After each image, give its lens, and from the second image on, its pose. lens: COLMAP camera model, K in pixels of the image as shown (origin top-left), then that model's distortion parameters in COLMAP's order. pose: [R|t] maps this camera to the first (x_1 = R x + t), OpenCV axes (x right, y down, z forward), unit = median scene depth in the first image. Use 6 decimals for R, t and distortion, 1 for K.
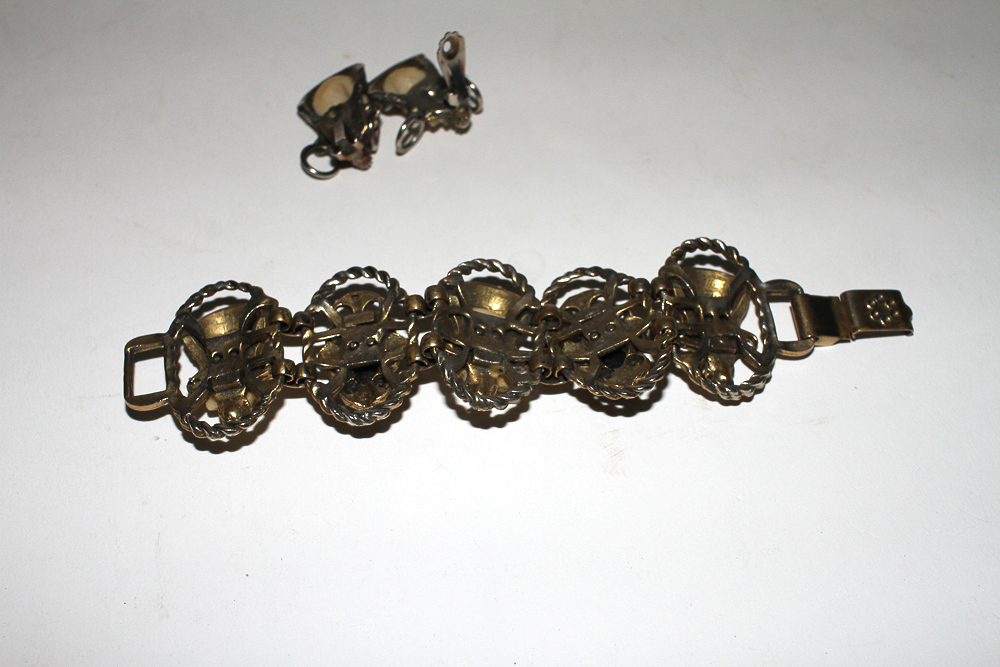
lens RADIAL K [[1130.0, 0, 500.0], [0, 1130.0, 333.5], [0, 0, 1]] dist [-0.136605, -0.003969]
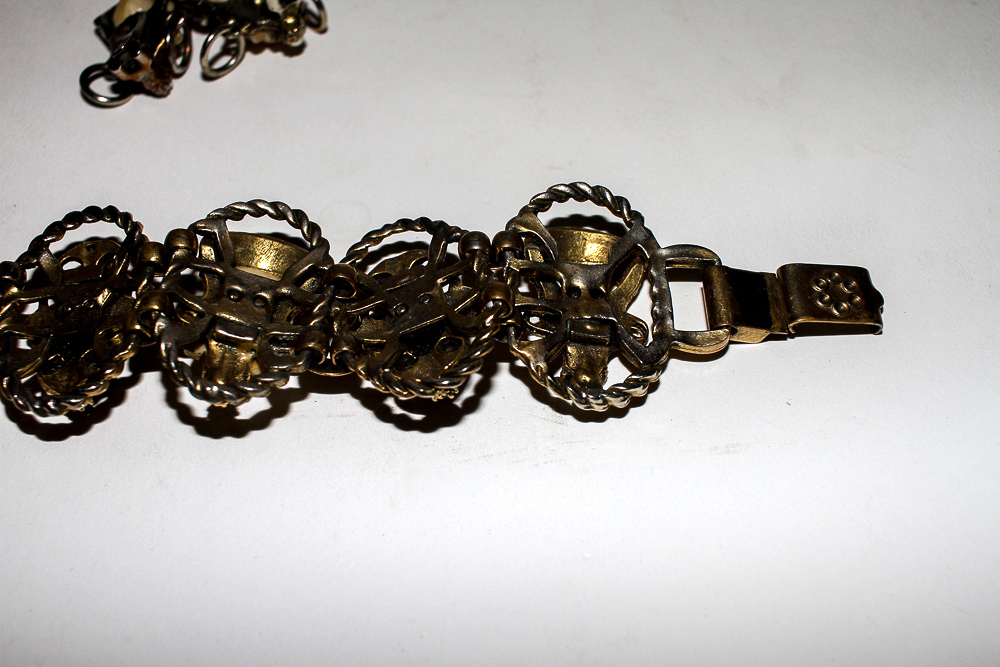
lens RADIAL K [[1130.0, 0, 500.0], [0, 1130.0, 333.5], [0, 0, 1]] dist [-0.136605, -0.003969]
pose [[0.997334, 0.043948, -0.058246, 0.180131], [-0.047344, 0.997177, -0.058278, 0.052353], [0.055520, 0.060880, 0.996600, 0.313347]]
